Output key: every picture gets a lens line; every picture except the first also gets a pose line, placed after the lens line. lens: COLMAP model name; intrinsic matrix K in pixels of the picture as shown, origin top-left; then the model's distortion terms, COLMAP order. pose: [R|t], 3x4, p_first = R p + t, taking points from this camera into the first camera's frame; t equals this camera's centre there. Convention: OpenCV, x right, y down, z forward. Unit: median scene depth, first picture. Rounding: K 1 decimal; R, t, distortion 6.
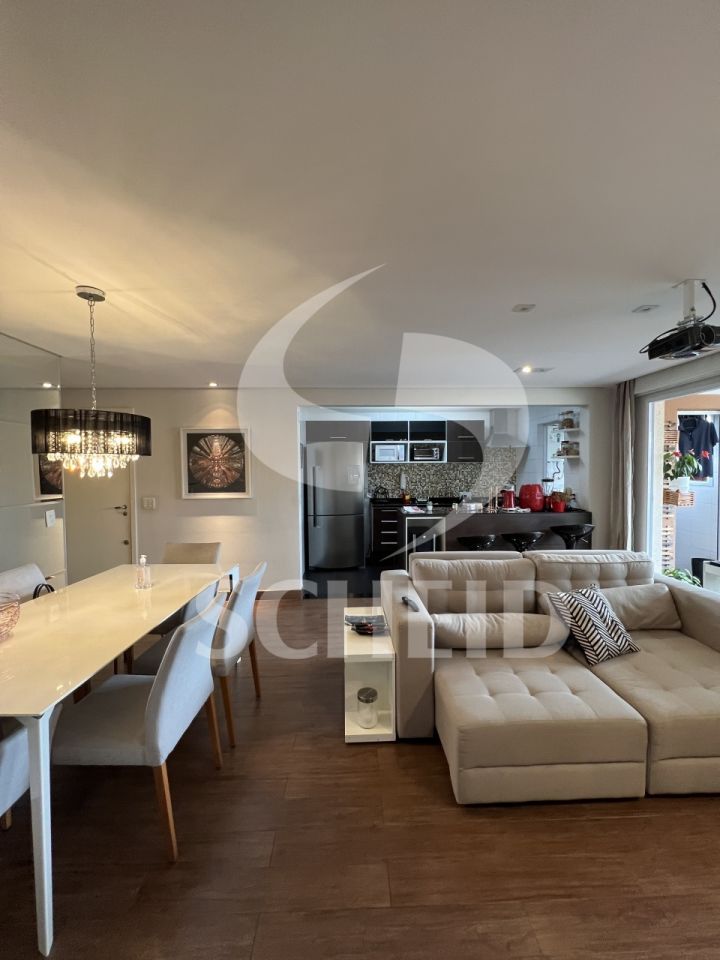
lens RADIAL K [[384.1, 0, 362.2], [0, 384.1, 482.1], [0, 0, 1]] dist [0.001850, 0.000048]
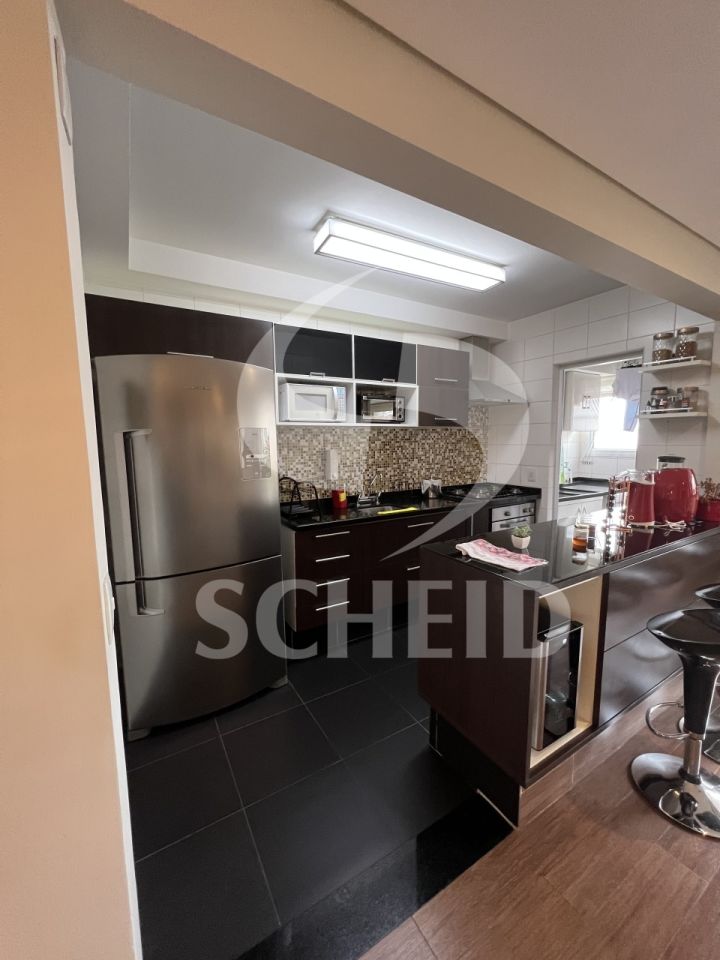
lens RADIAL K [[384.1, 0, 364.7], [0, 384.1, 478.6], [0, 0, 1]] dist [0.001850, 0.000048]
pose [[0.866345, -0.052513, 0.496678, -0.107302], [0.025147, 0.997782, 0.061630, -0.014052], [-0.498813, -0.040903, 0.865744, 0.580618]]
